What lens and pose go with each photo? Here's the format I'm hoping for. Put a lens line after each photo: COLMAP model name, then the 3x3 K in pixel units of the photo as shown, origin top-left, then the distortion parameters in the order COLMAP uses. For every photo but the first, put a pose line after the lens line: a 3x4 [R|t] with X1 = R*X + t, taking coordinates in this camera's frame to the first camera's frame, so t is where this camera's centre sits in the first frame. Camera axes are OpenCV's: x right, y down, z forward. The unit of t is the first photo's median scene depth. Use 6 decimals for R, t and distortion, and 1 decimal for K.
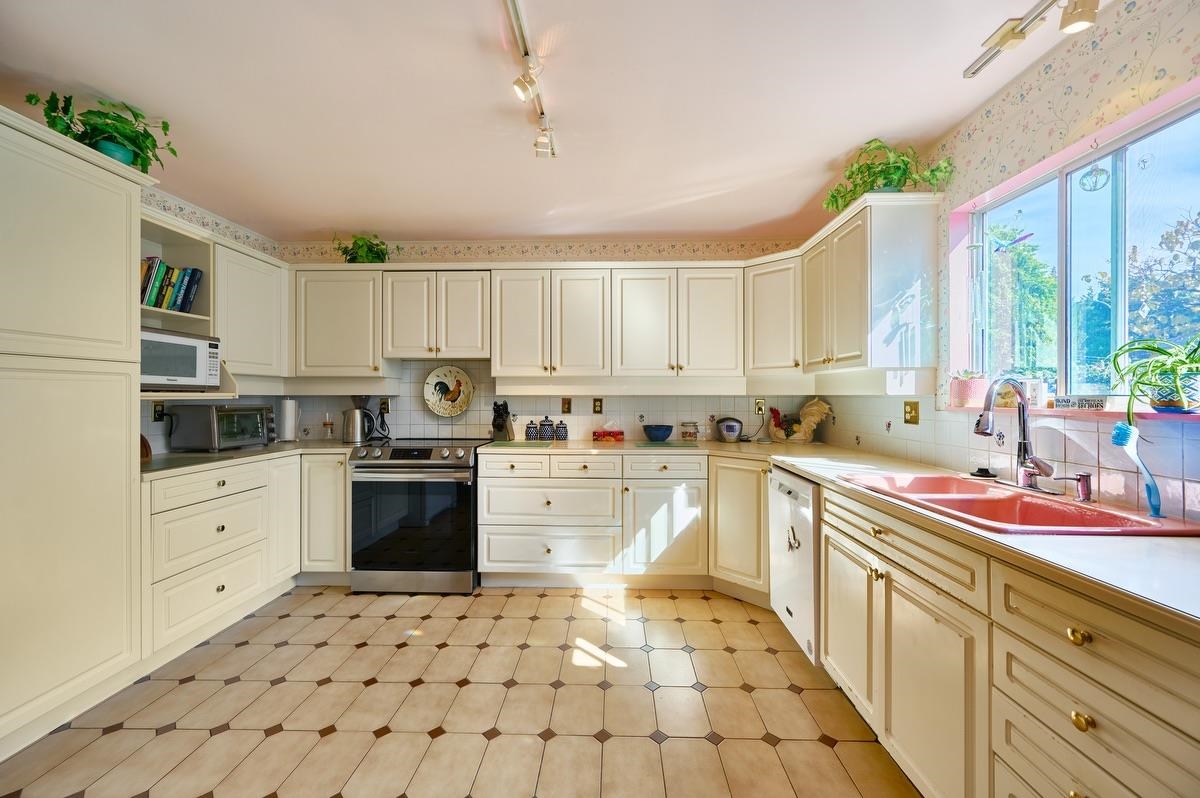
lens RADIAL K [[480.4, 0, 599.4], [0, 480.4, 395.4], [0, 0, 1]] dist [0.000238, -0.000074]
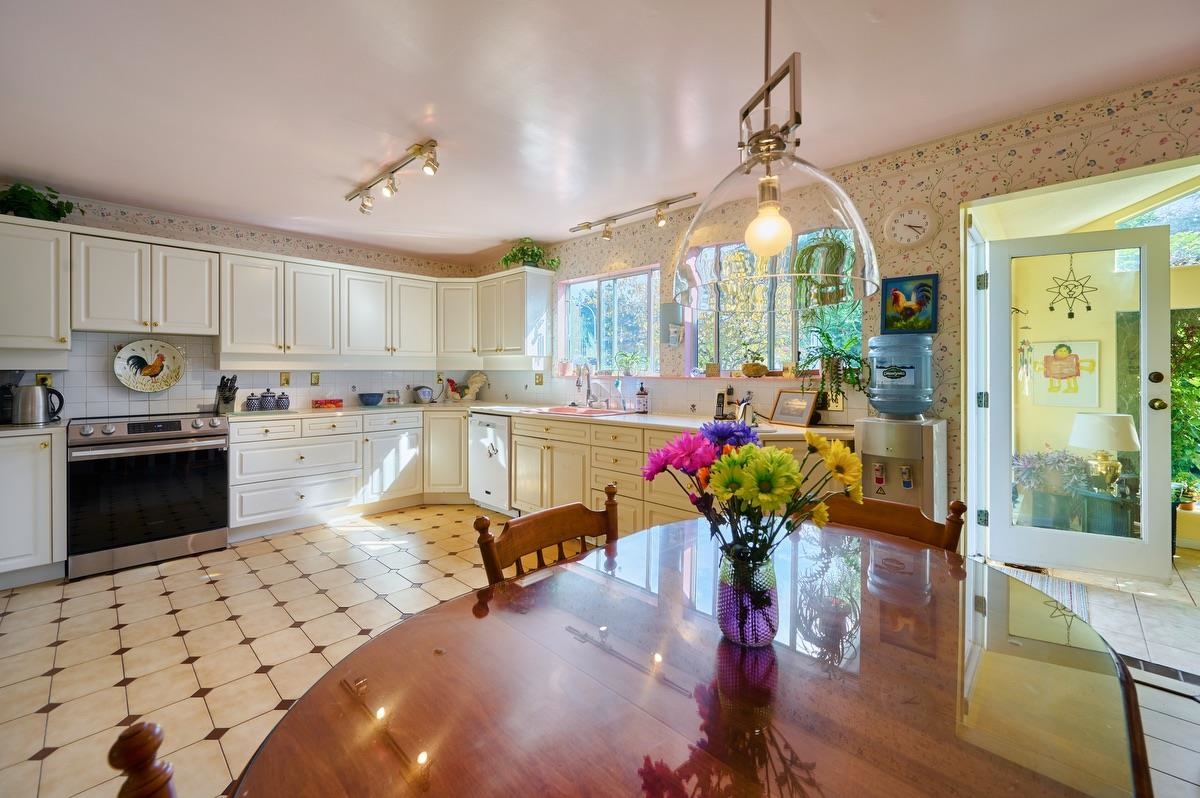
lens RADIAL K [[480.4, 0, 602.7], [0, 480.4, 372.5], [0, 0, 1]] dist [0.000238, -0.000074]
pose [[0.666517, -0.003138, 0.745483, -0.496003], [-0.000610, 0.999989, 0.004755, 0.000007], [-0.745489, -0.003624, 0.666508, -0.380258]]
